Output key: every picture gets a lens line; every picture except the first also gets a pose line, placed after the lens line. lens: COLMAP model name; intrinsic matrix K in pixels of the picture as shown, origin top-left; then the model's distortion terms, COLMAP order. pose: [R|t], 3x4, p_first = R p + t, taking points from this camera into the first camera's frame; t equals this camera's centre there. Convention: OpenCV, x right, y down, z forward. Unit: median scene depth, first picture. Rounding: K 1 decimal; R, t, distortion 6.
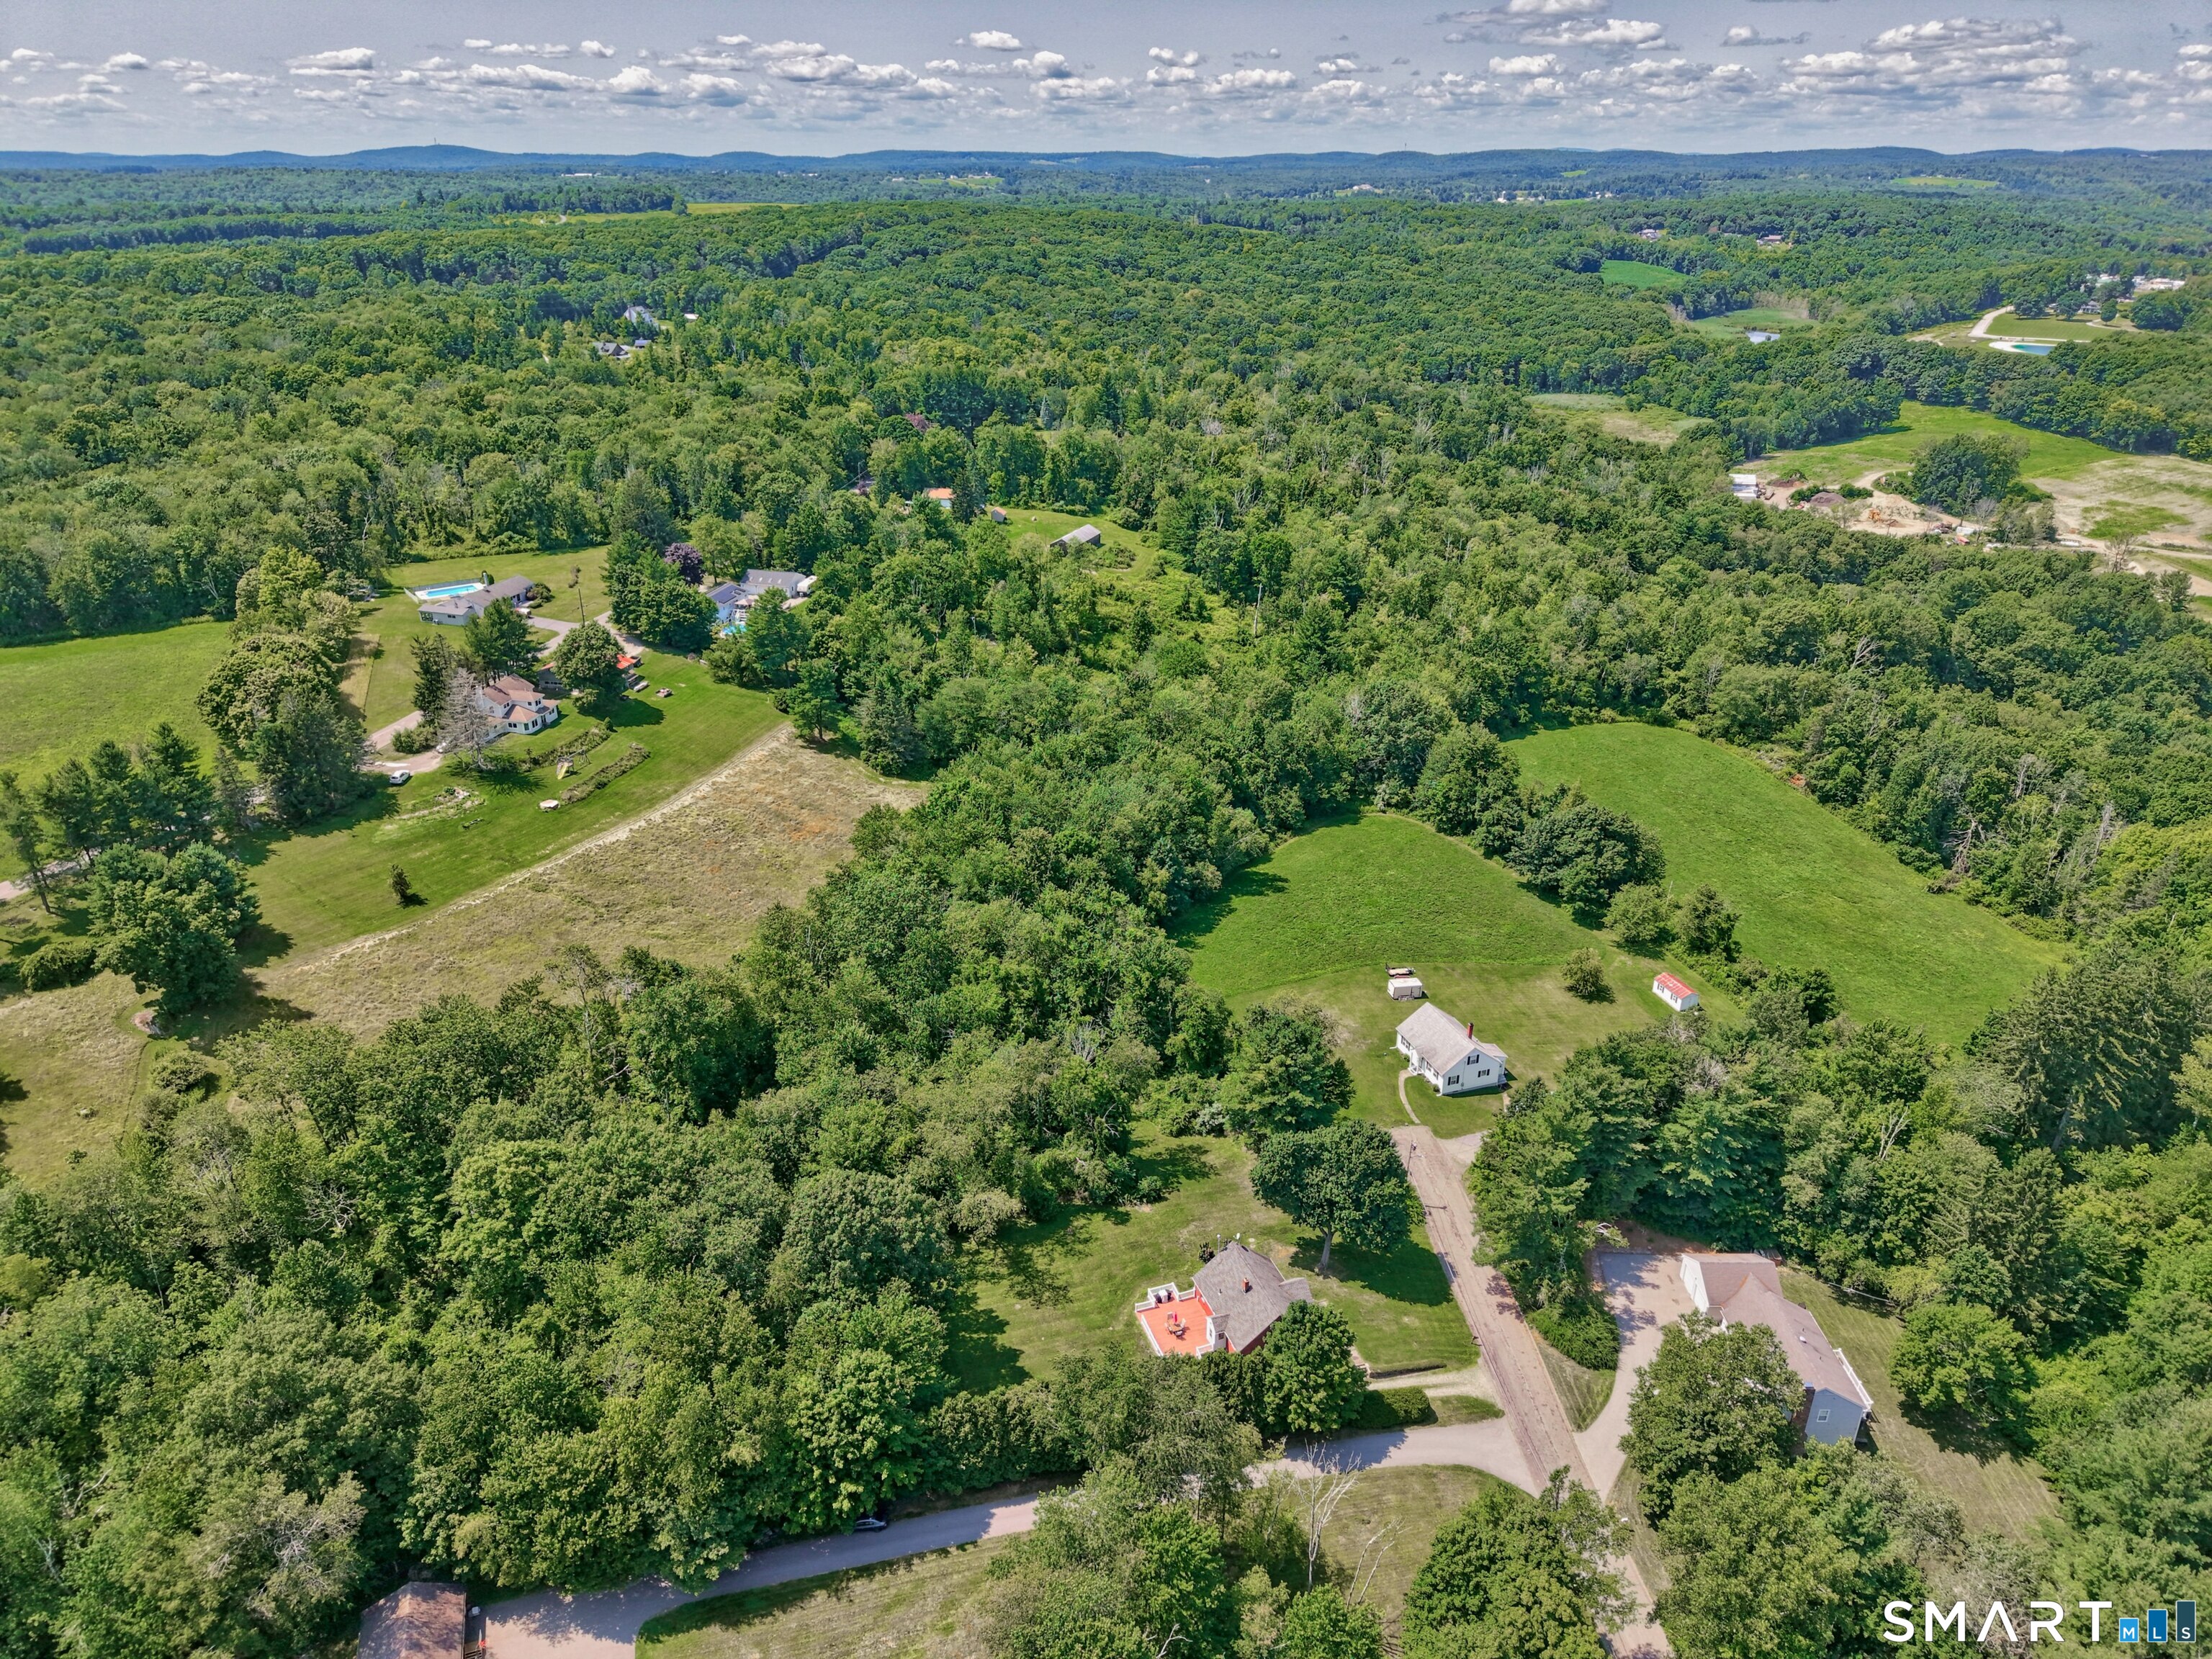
lens RADIAL K [[1508.0, 0, 1120.5], [0, 1508.0, 784.7], [0, 0, 1]] dist [0.091311, -0.128971]
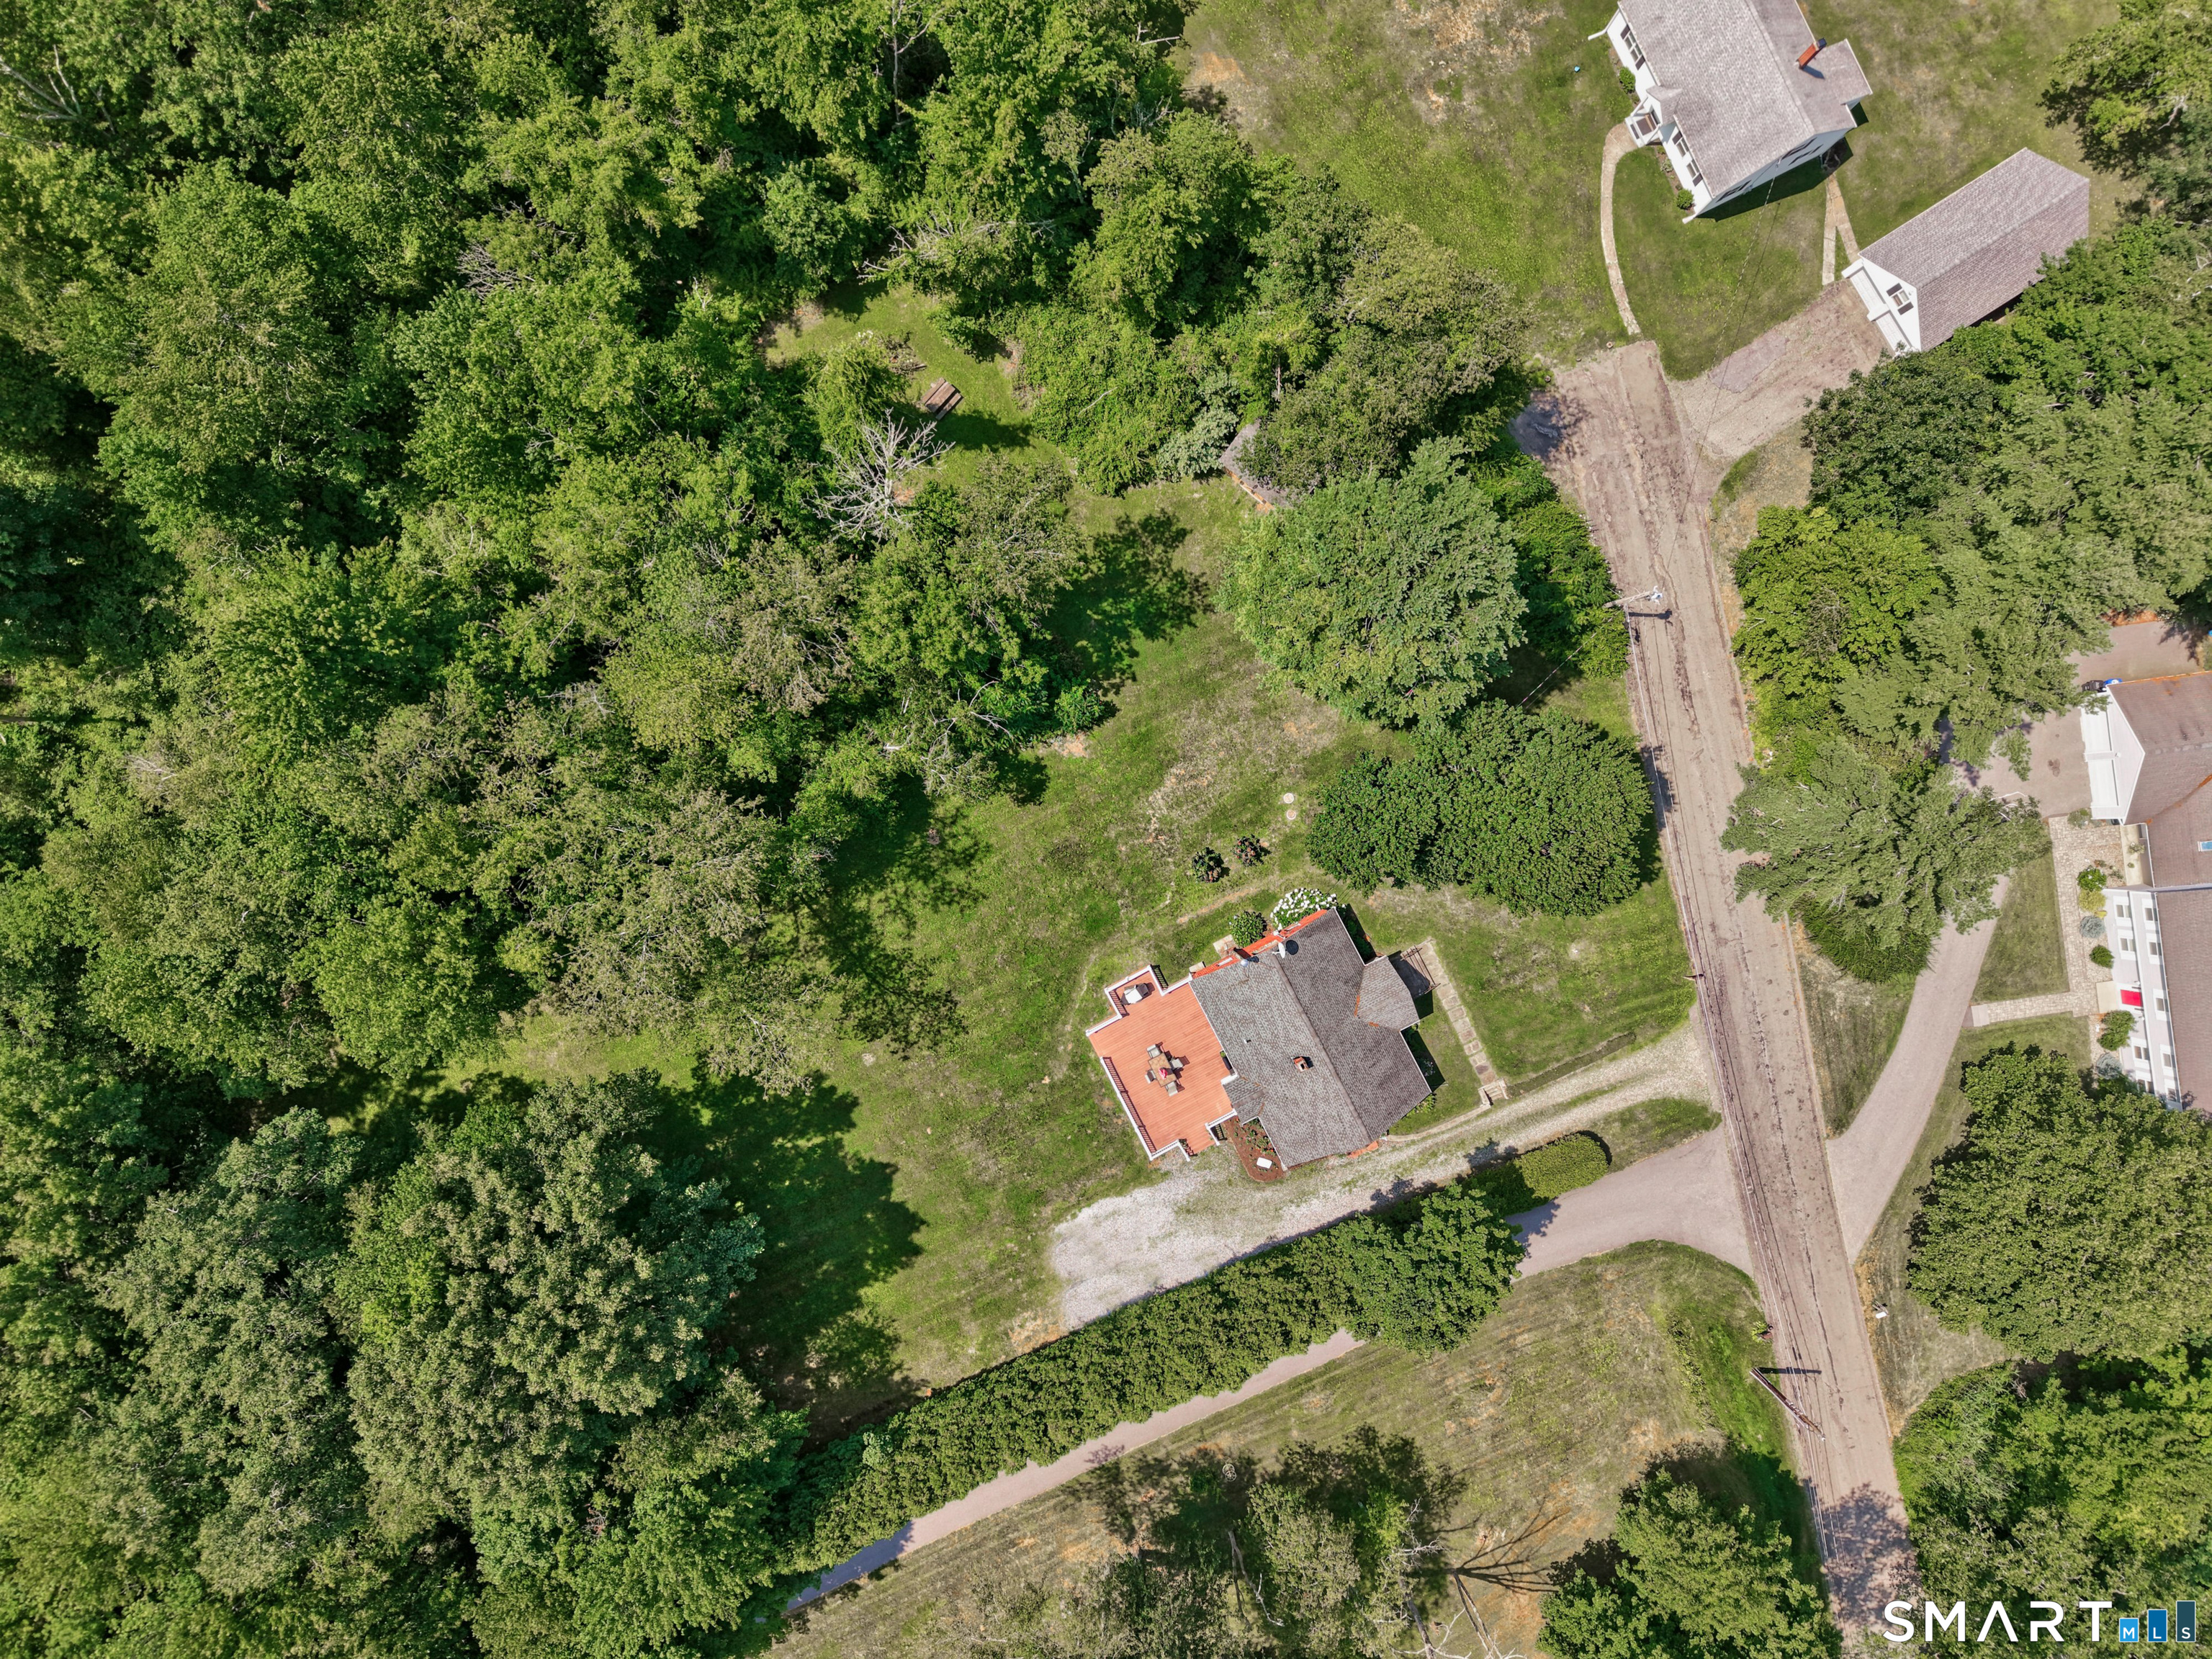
lens RADIAL K [[1508.0, 0, 1120.5], [0, 1508.0, 784.7], [0, 0, 1]] dist [0.091311, -0.128971]
pose [[0.992191, -0.121990, 0.025975, 0.017562], [0.021460, 0.372122, 0.927936, -0.174720], [-0.122864, -0.920133, 0.371834, 0.823597]]
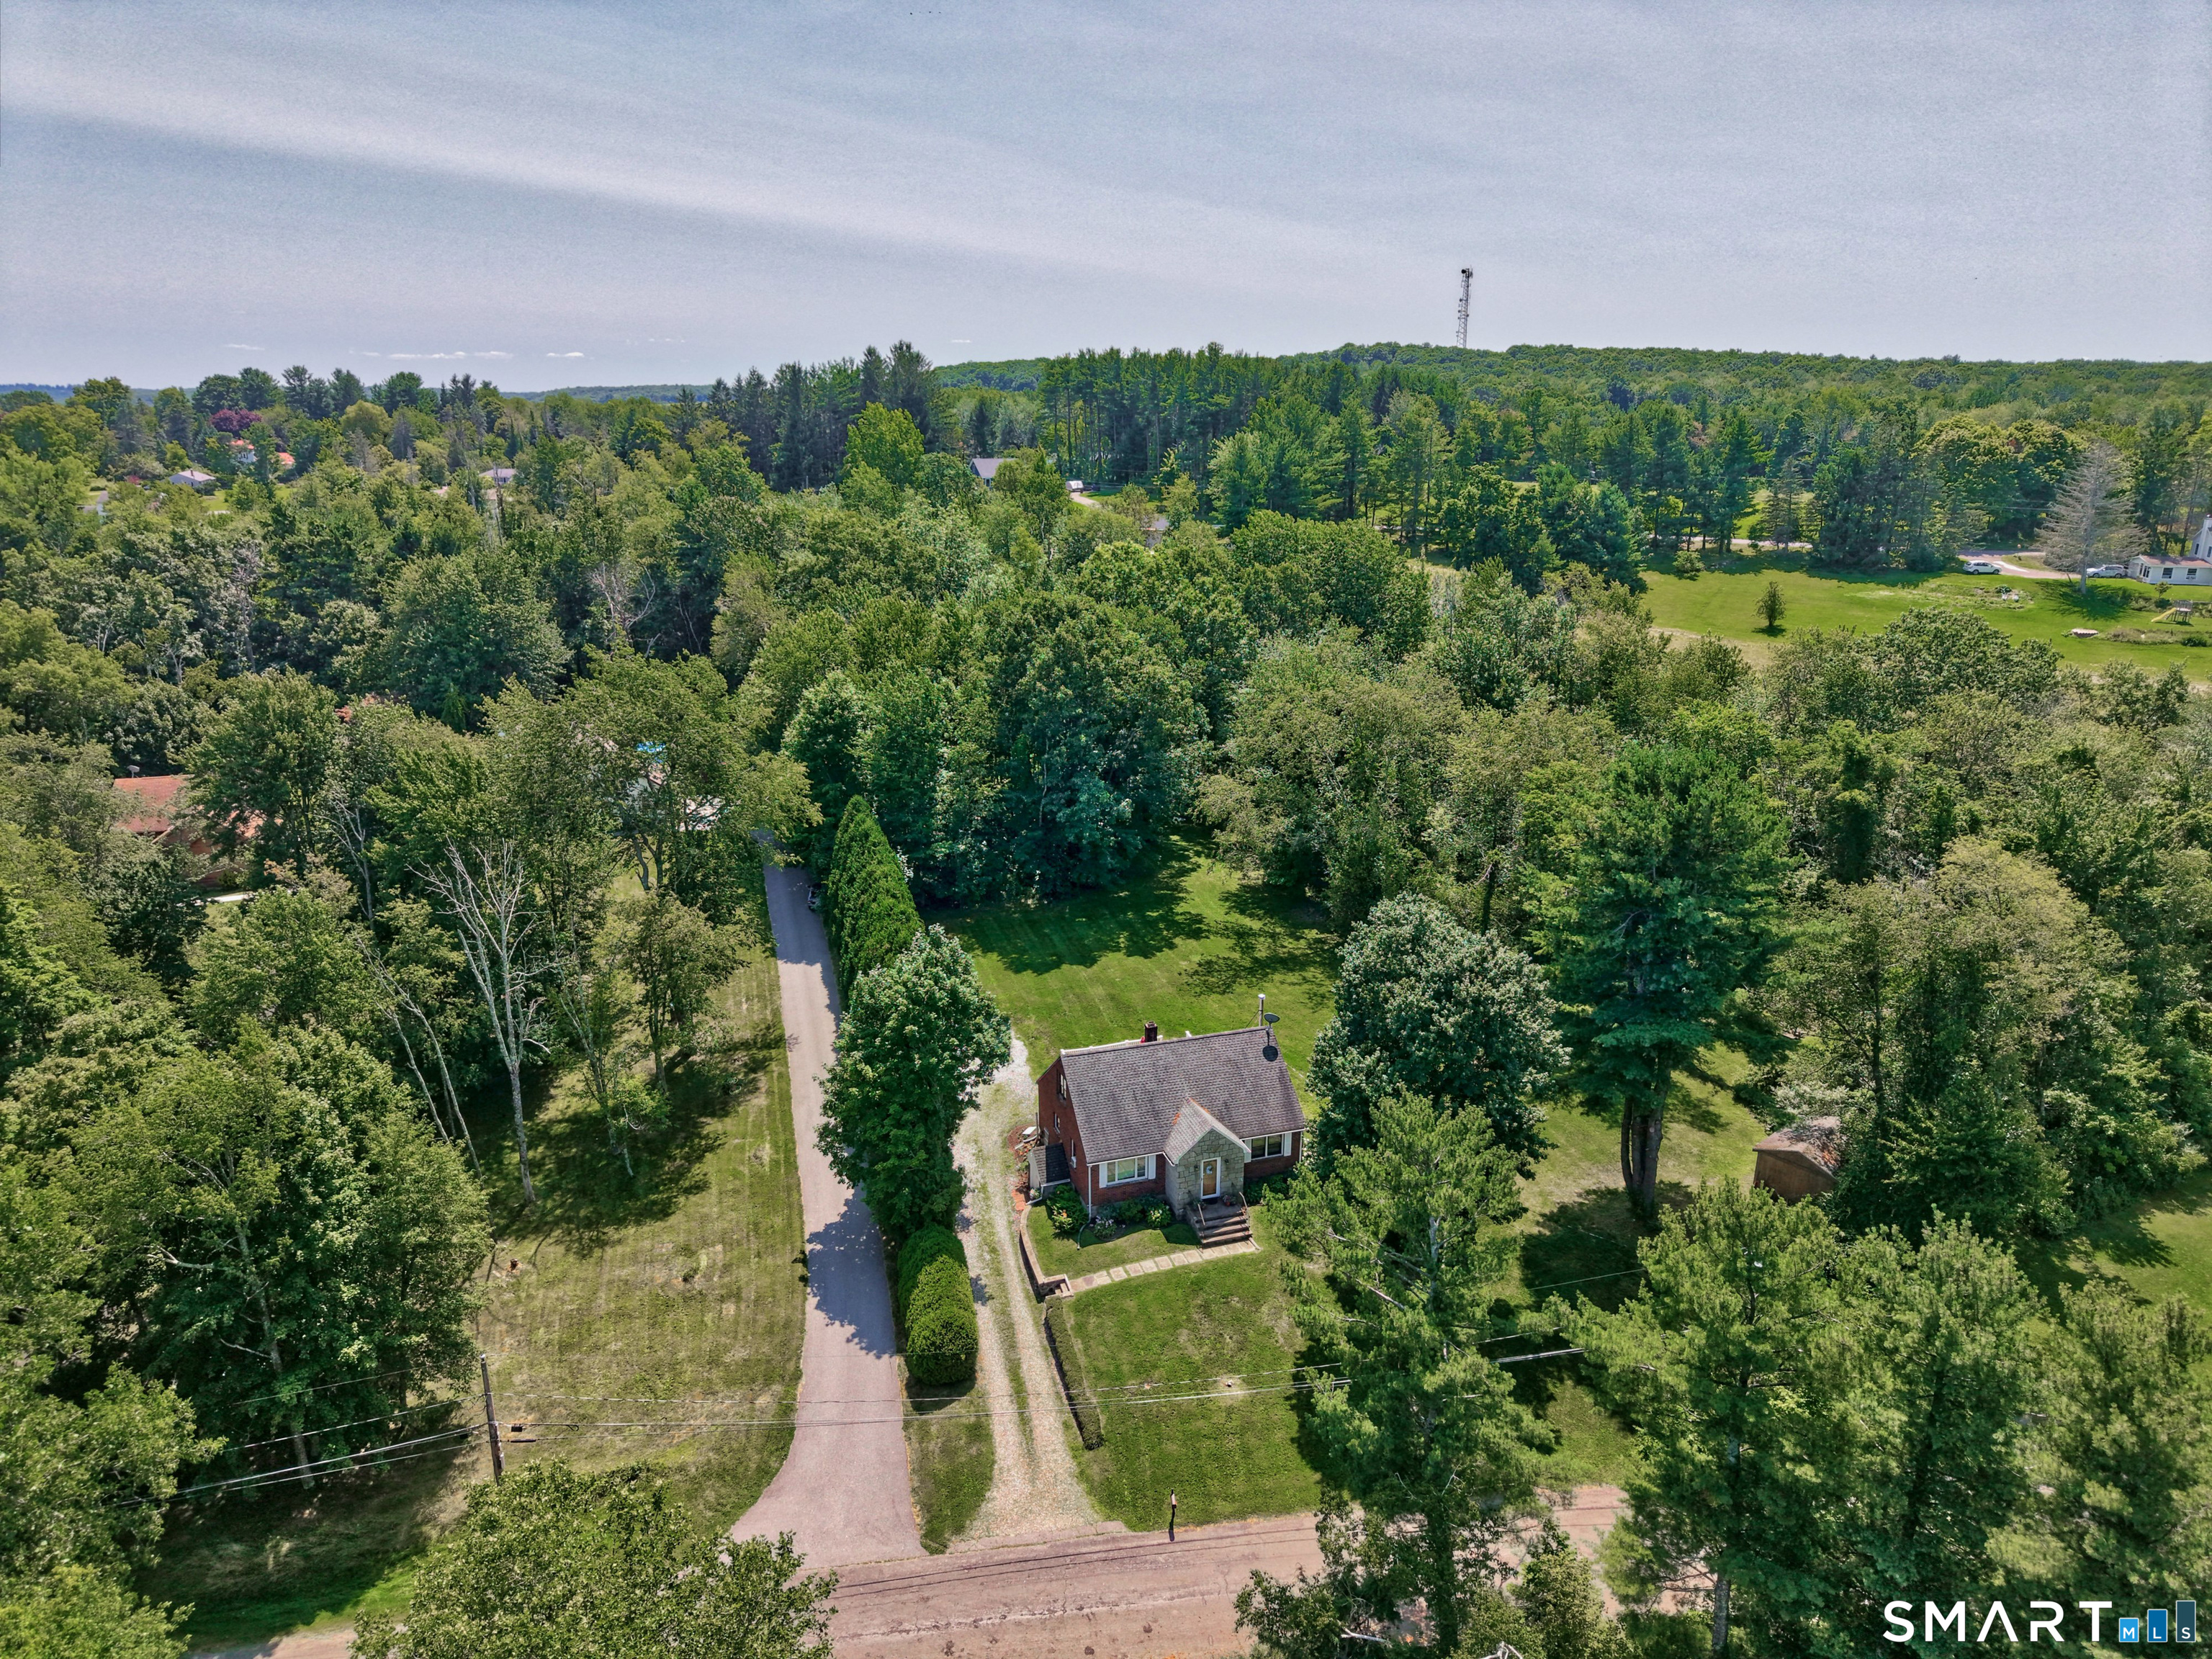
lens RADIAL K [[1508.0, 0, 1120.5], [0, 1508.0, 784.7], [0, 0, 1]] dist [0.091311, -0.128971]
pose [[-0.007493, 0.254997, -0.966913, 0.499291], [-0.398843, 0.885936, 0.236732, 0.124885], [0.916988, 0.387421, 0.095065, 0.829344]]
